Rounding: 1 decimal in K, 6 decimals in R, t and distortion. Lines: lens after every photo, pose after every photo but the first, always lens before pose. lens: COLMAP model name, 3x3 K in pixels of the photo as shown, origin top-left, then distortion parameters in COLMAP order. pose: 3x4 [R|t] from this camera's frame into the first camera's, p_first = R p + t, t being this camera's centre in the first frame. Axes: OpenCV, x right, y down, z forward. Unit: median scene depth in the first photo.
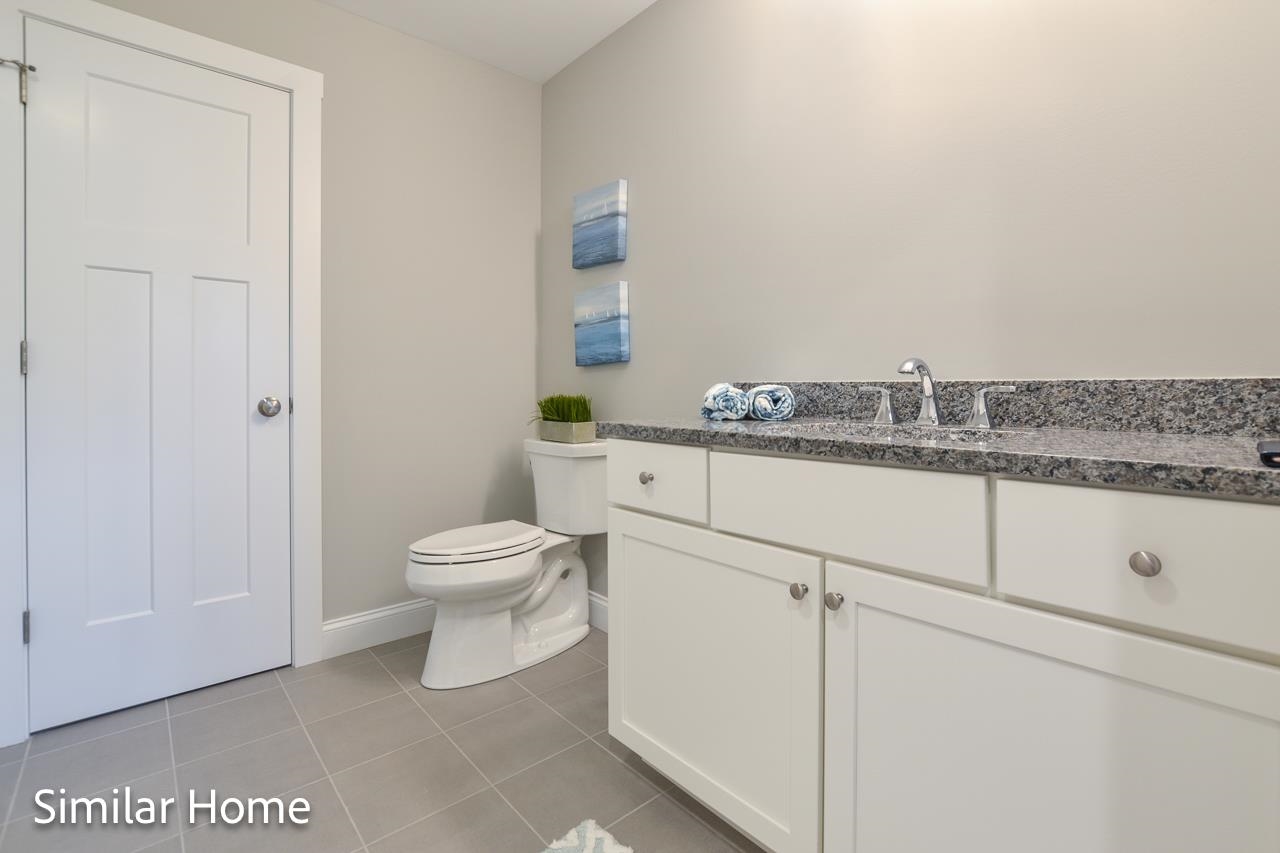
lens RADIAL K [[580.2, 0, 650.0], [0, 580.2, 388.9], [0, 0, 1]] dist [-0.015239, -0.000041]
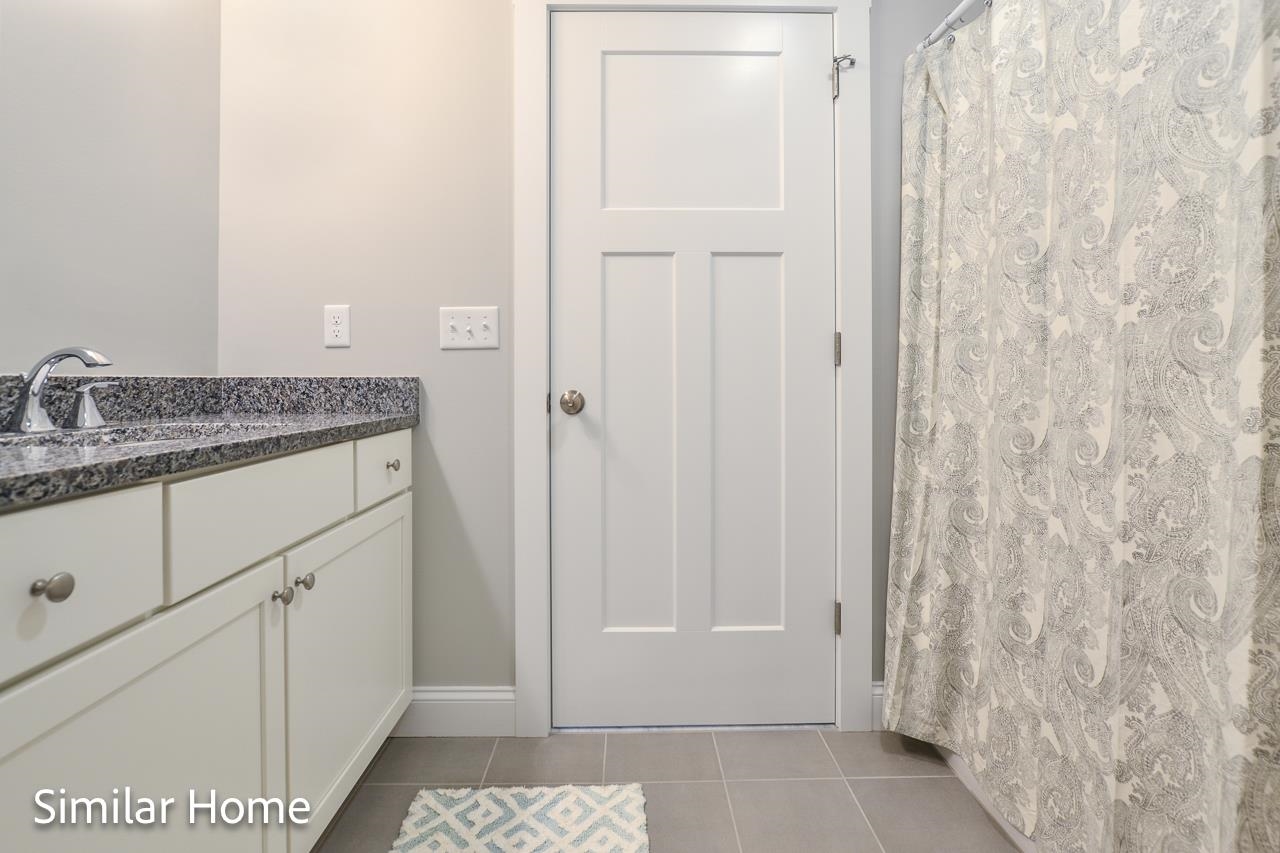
lens RADIAL K [[580.2, 0, 638.8], [0, 580.2, 396.4], [0, 0, 1]] dist [-0.015239, -0.000041]
pose [[-0.753298, -0.013017, 0.657551, -0.724813], [0.005706, 0.999637, 0.026325, -0.000852], [-0.657655, 0.023582, -0.752950, 1.197282]]
